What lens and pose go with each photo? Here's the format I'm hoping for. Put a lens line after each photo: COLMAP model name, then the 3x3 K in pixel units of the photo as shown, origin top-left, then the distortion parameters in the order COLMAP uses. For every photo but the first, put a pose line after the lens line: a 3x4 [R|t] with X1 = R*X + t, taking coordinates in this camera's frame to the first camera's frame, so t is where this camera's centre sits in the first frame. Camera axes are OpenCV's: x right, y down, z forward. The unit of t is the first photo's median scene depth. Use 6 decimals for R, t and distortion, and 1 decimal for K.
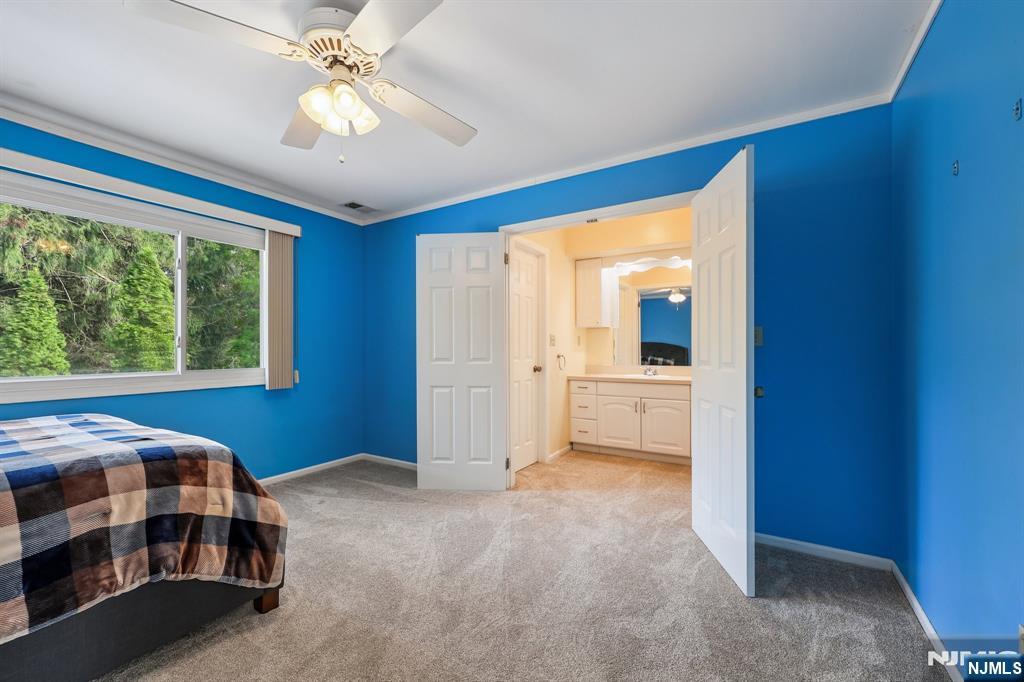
lens RADIAL K [[414.1, 0, 505.6], [0, 414.1, 345.5], [0, 0, 1]] dist [-0.001338, 0.000031]
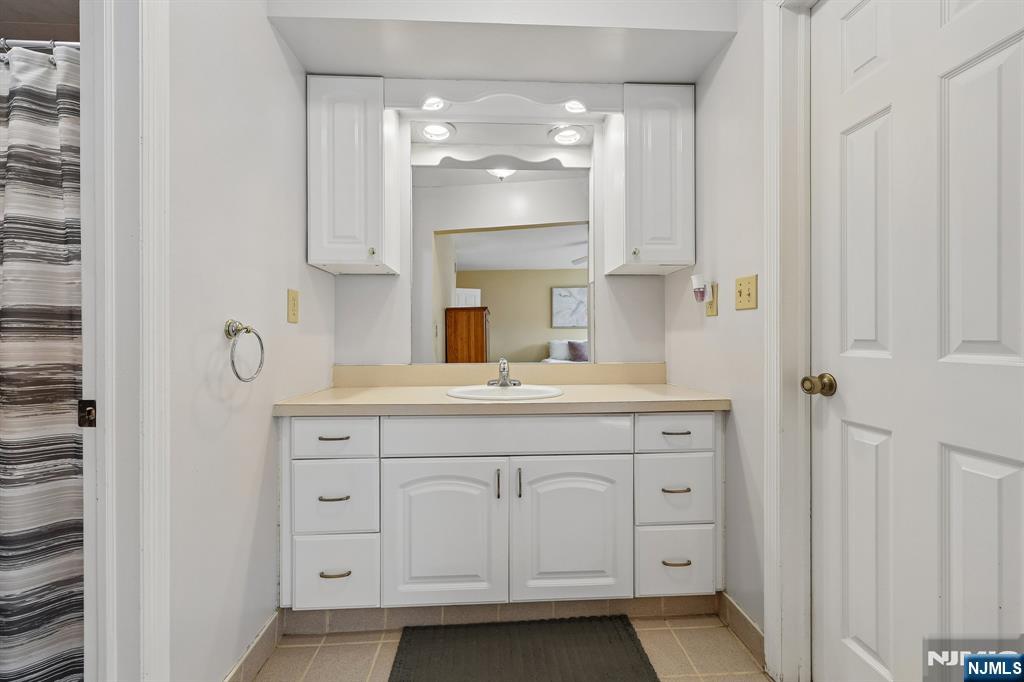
lens RADIAL K [[423.4, 0, 507.0], [0, 423.4, 337.6], [0, 0, 1]] dist [-0.004208, 0.000718]
pose [[0.824973, -0.004531, 0.565154, 0.108958], [0.008846, 0.999949, -0.004897, 0.023635], [-0.565103, 0.009039, 0.824971, 0.637569]]
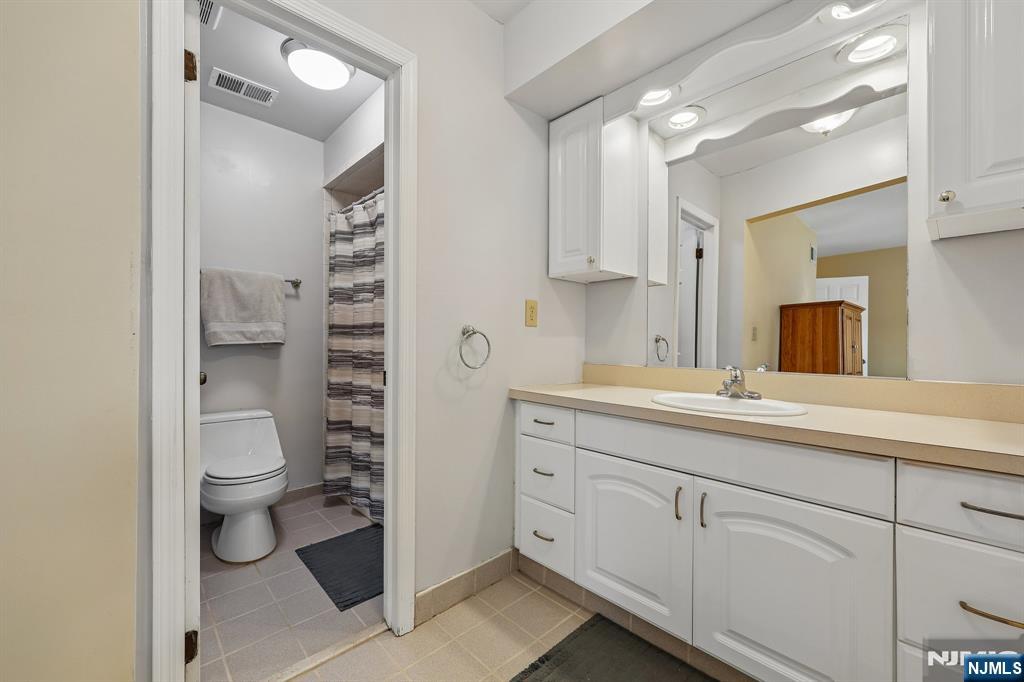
lens RADIAL K [[414.1, 0, 495.9], [0, 414.1, 339.1], [0, 0, 1]] dist [-0.001338, 0.000031]
pose [[0.959128, 0.002387, -0.282963, 0.250798], [-0.005877, 0.999917, -0.011486, 0.026446], [0.282913, 0.012679, 0.959062, 0.602064]]
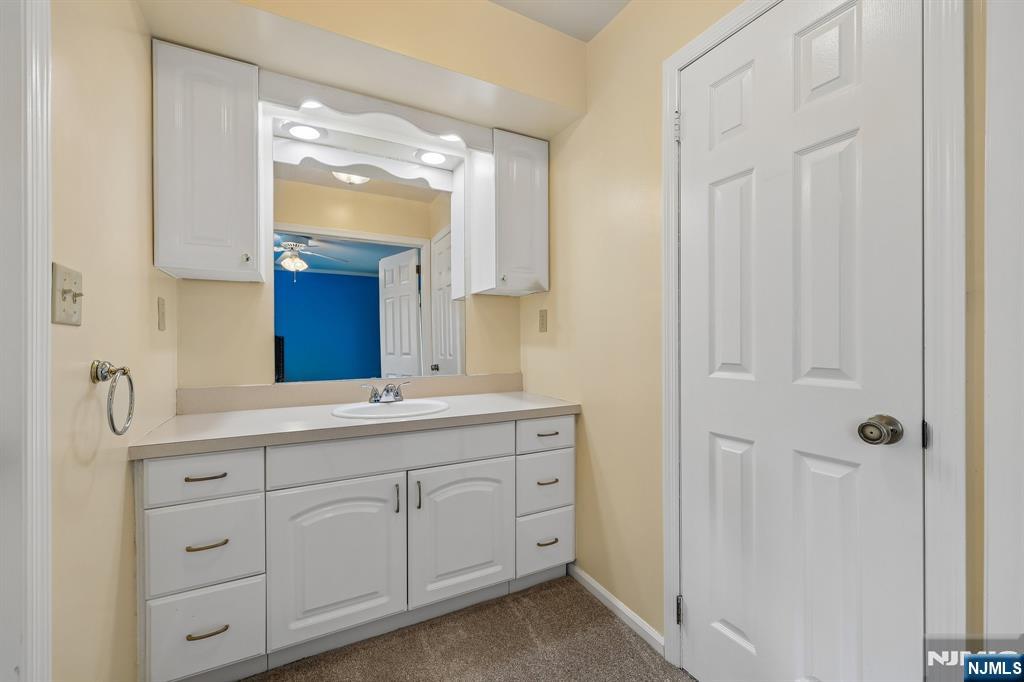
lens RADIAL K [[414.1, 0, 514.3], [0, 414.1, 340.8], [0, 0, 1]] dist [-0.001338, 0.000031]
pose [[0.501420, -0.001167, 0.865203, 0.046667], [0.001560, 0.999999, 0.000445, 0.008013], [-0.865202, 0.001126, 0.501422, 0.666548]]
